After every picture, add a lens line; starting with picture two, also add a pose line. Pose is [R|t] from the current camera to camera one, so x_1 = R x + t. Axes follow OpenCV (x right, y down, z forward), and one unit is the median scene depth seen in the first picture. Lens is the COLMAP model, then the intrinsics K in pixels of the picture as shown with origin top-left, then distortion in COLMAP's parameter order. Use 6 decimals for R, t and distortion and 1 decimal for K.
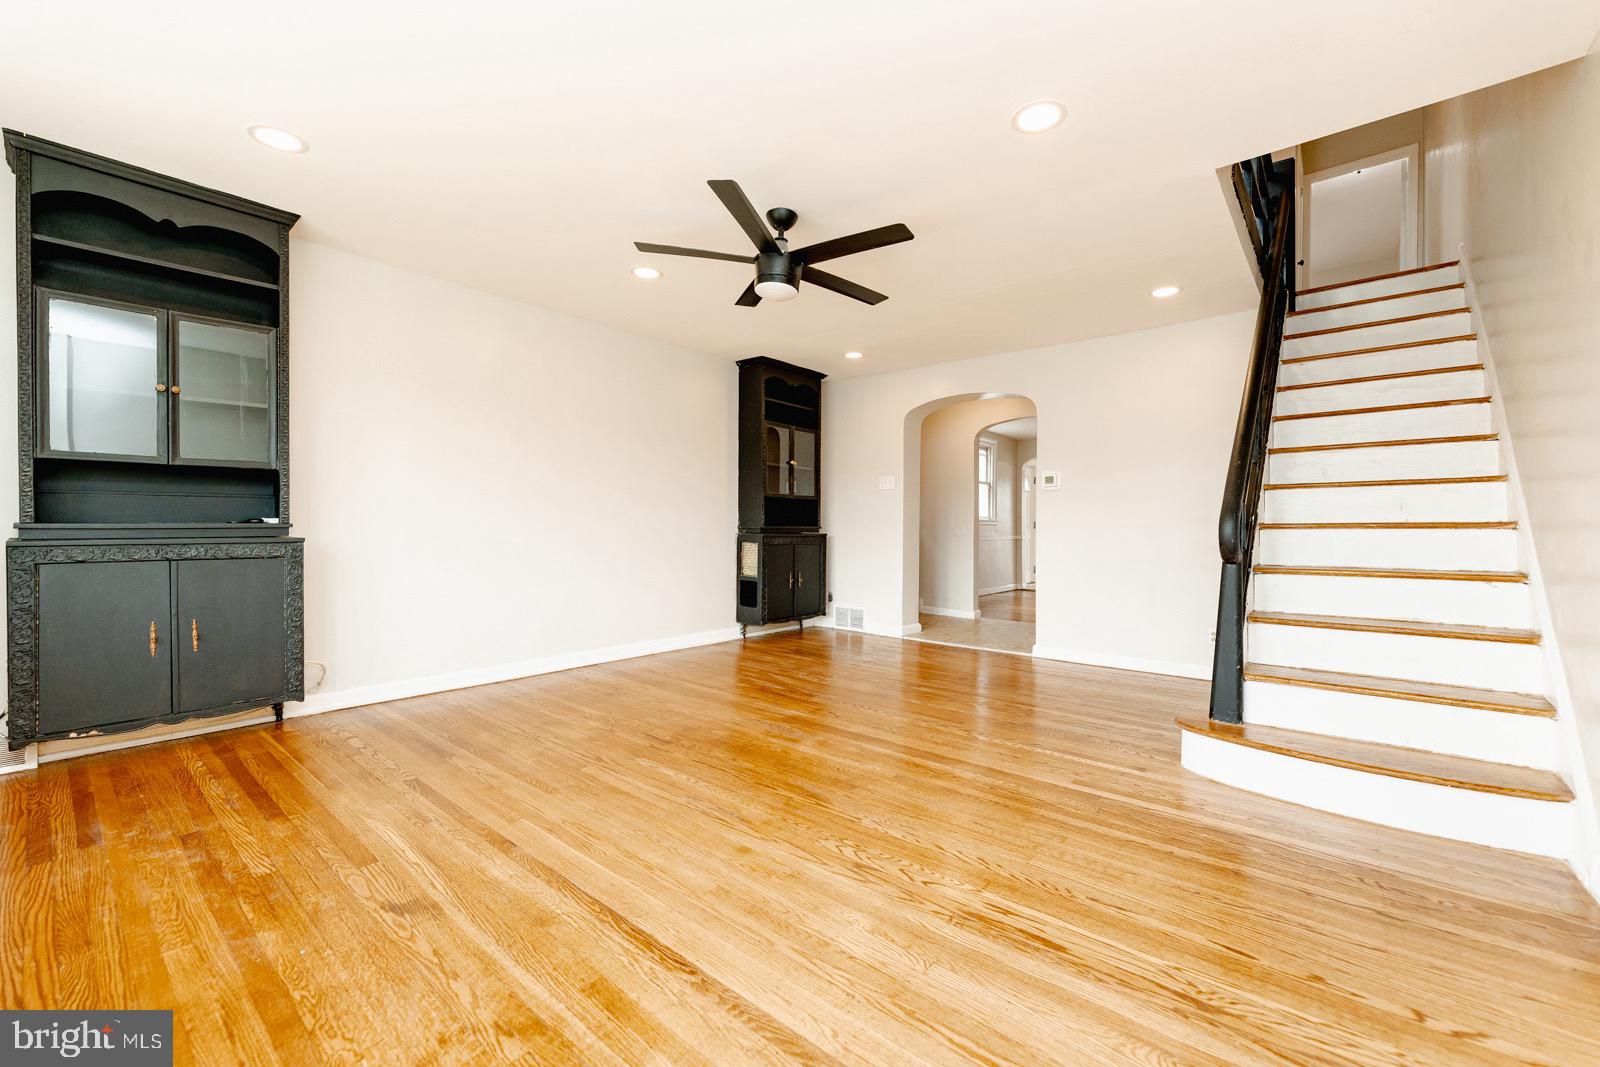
lens RADIAL K [[633.5, 0, 806.1], [0, 633.5, 528.0], [0, 0, 1]] dist [-0.000940, 0.000108]
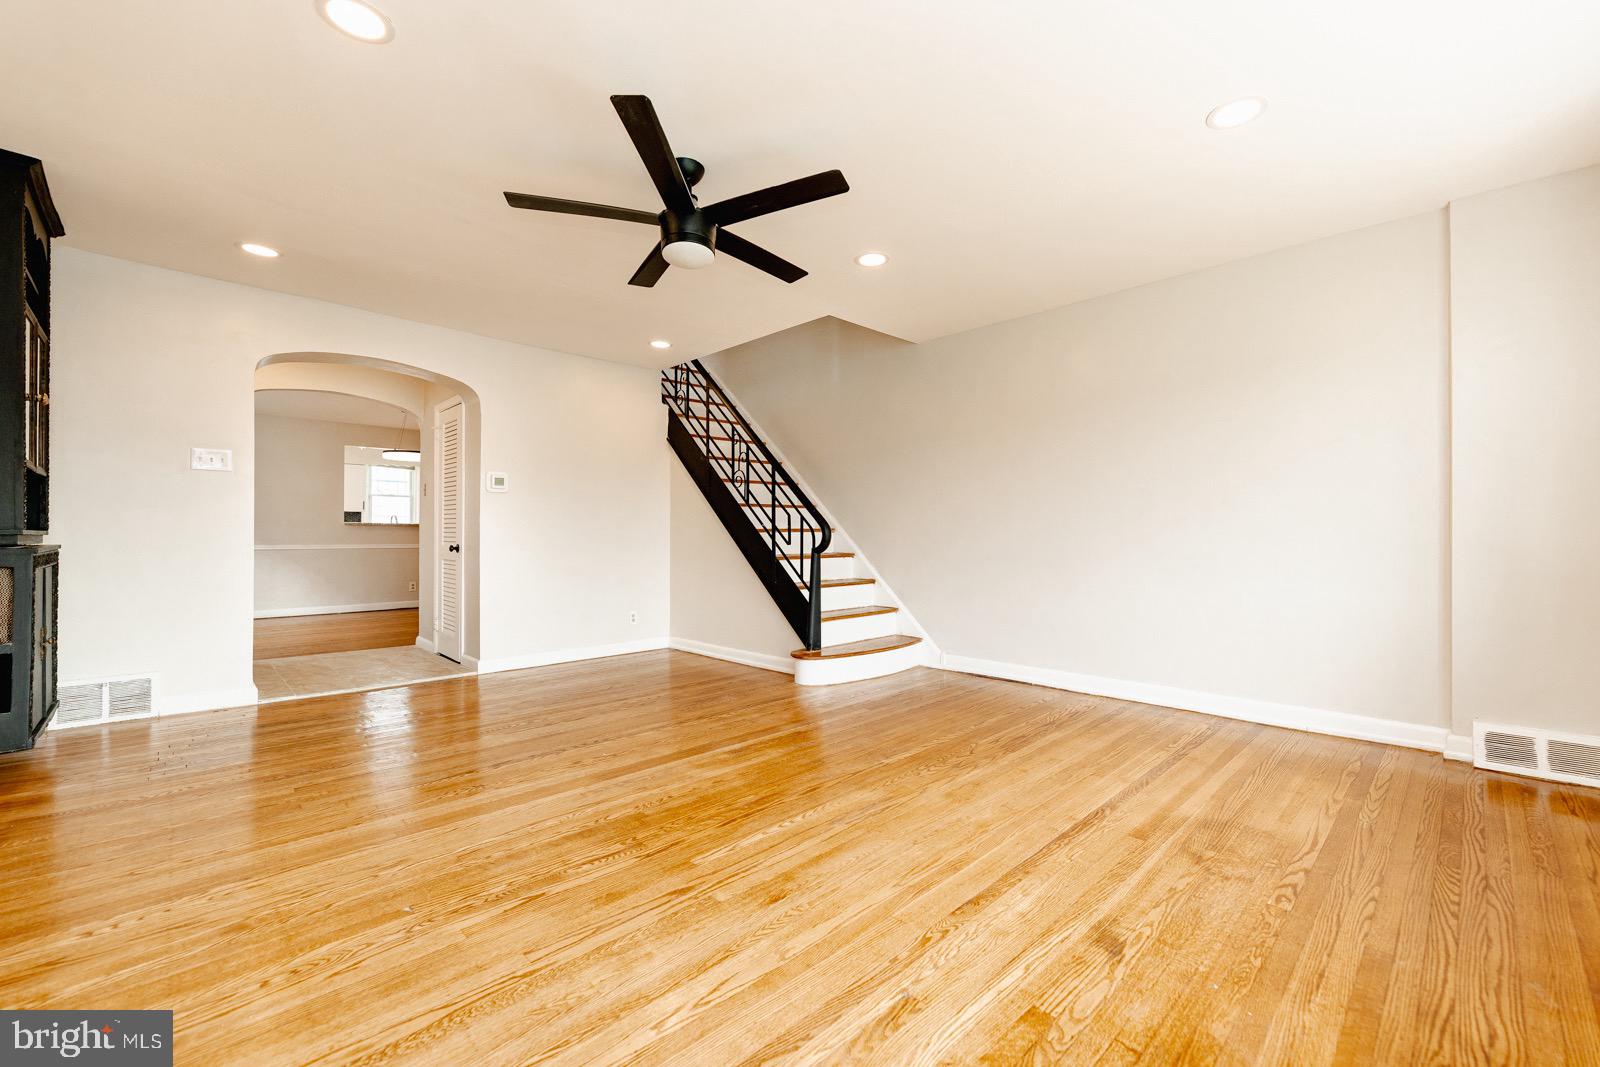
lens RADIAL K [[654.0, 0, 805.1], [0, 654.0, 530.0], [0, 0, 1]] dist [0.001008, -0.000291]
pose [[0.111023, 0.003062, 0.993813, -1.092687], [0.001373, 0.999994, -0.003234, -0.000825], [-0.993817, 0.001724, 0.111018, 0.894960]]
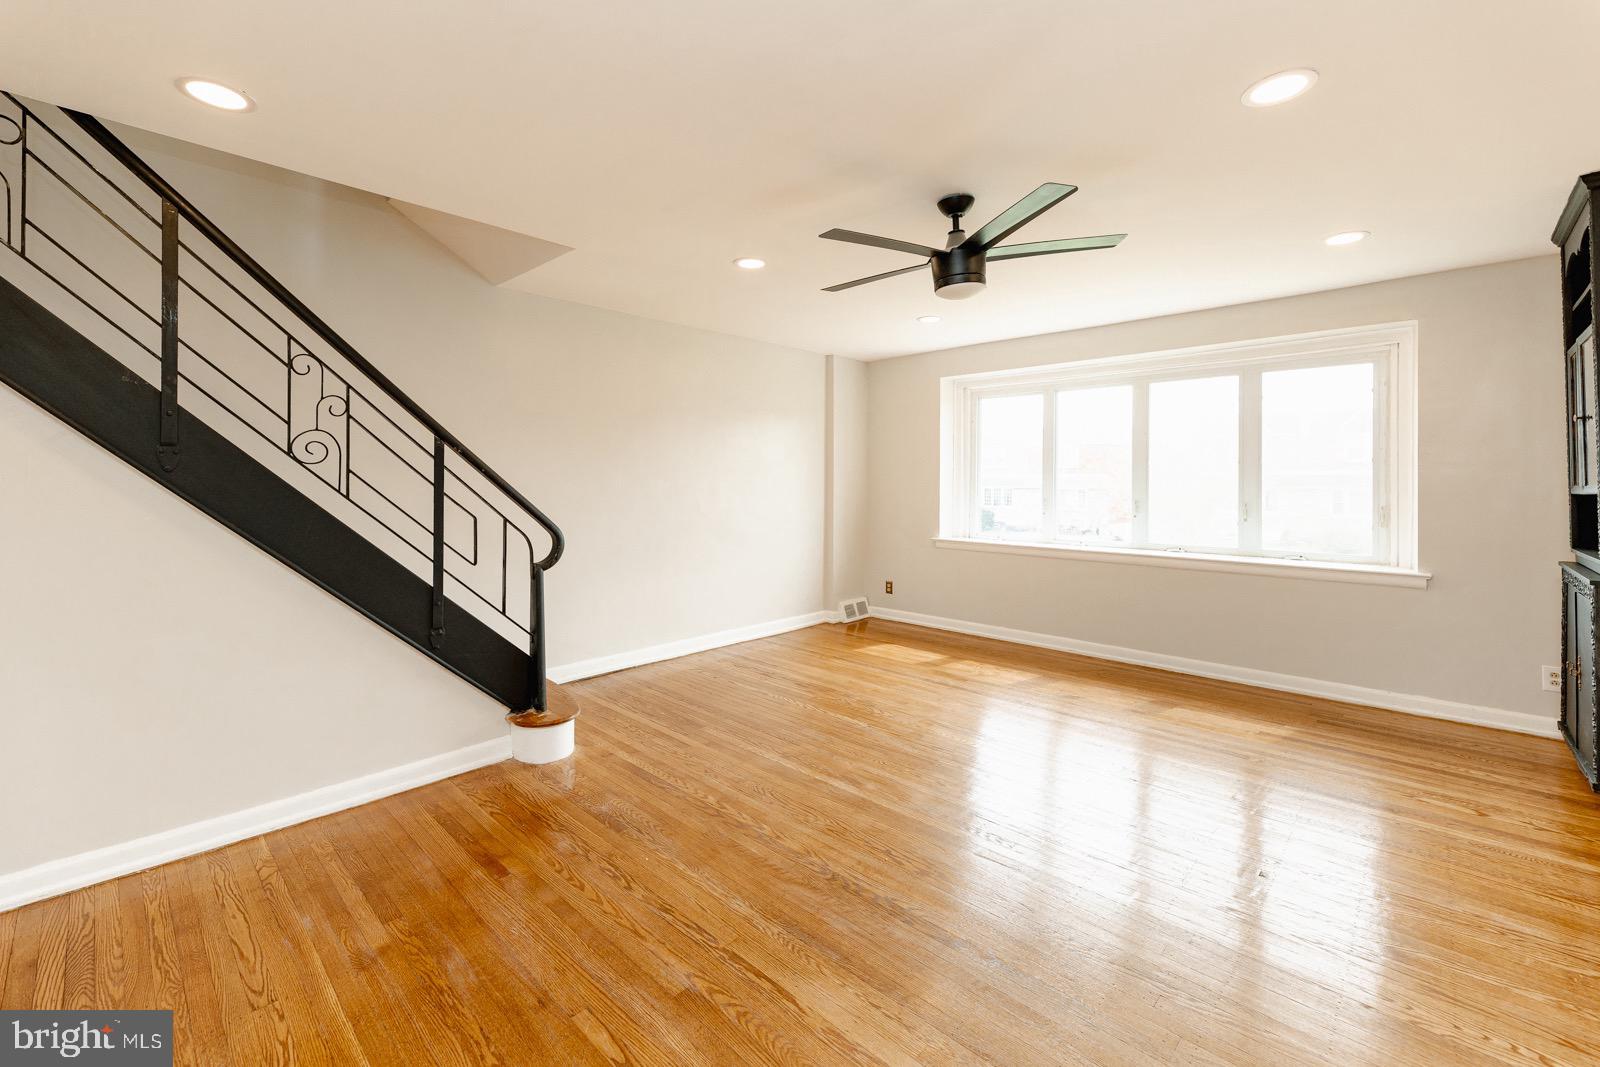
lens RADIAL K [[672.7, 0, 799.1], [0, 672.7, 487.9], [0, 0, 1]] dist [0.000230, -0.000055]
pose [[-0.996975, -0.000933, 0.077714, 0.111495], [-0.000077, 0.999939, 0.011022, -0.120132], [-0.077720, 0.010983, -0.996915, 2.335463]]
